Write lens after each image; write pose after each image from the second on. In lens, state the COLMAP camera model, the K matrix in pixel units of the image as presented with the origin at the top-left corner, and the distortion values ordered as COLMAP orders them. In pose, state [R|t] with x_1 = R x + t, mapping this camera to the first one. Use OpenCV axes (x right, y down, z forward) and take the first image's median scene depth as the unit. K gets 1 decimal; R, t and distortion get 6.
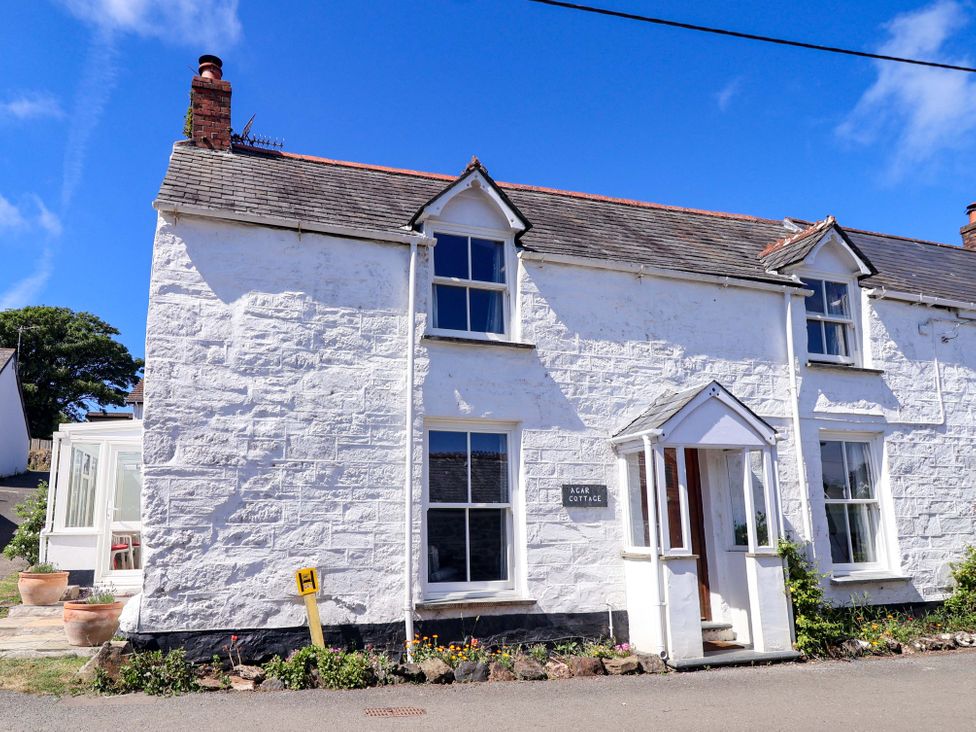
lens RADIAL K [[714.9, 0, 416.2], [0, 714.9, 398.7], [0, 0, 1]] dist [-0.009312, -0.004111]
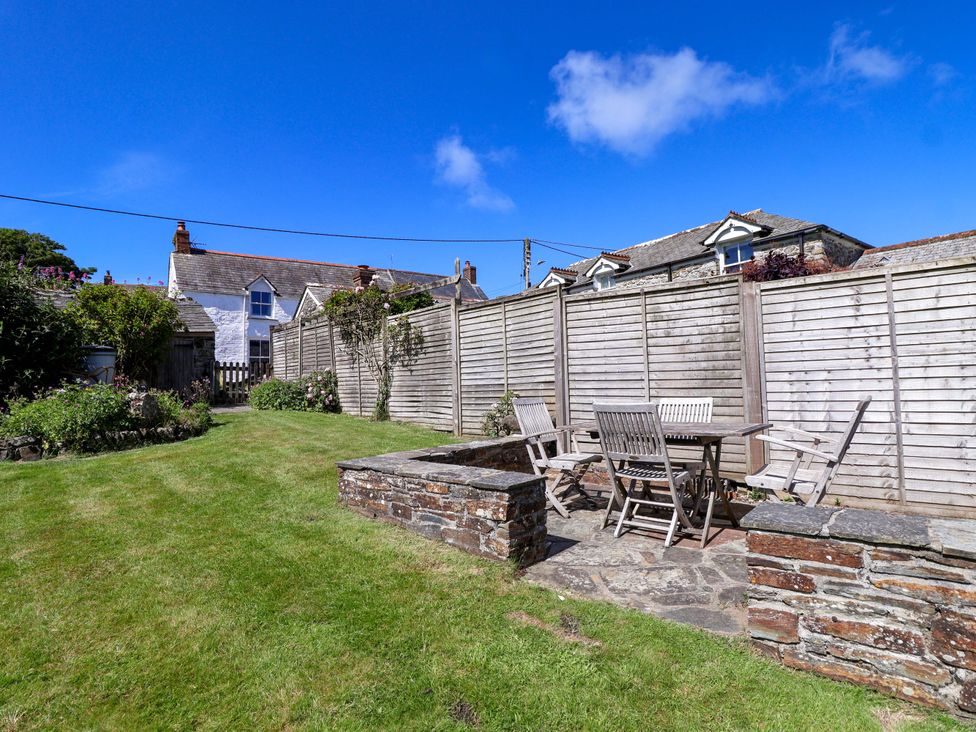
lens RADIAL K [[509.5, 0, 488.0], [0, 509.5, 366.0], [0, 0, 1]] dist [0.002344, -0.011297]
pose [[0.941481, -0.001541, 0.337063, 0.341740], [-0.044451, 0.990688, 0.128691, -0.261373], [-0.334123, -0.136143, 0.932645, -2.403216]]
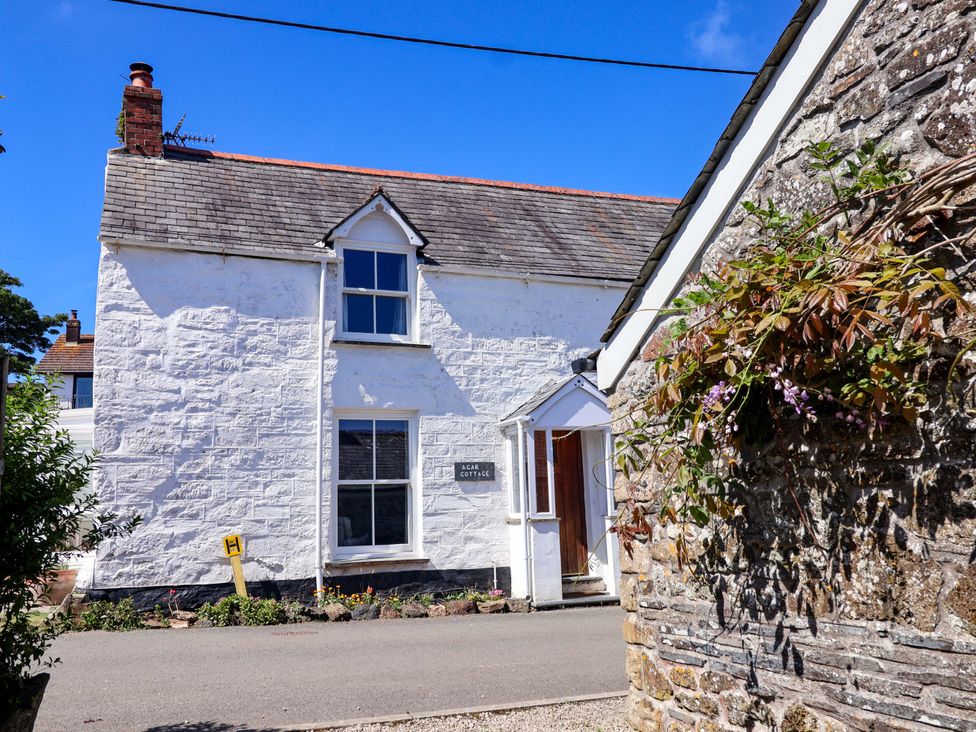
lens RADIAL K [[898.0, 0, 488.0], [0, 898.0, 366.0], [0, 0, 1]] dist [0.002165, -0.007871]
pose [[0.995789, -0.011490, 0.090948, 0.132997], [0.010425, 0.999871, 0.012179, -0.061388], [-0.091077, -0.011180, 0.995781, -0.519351]]
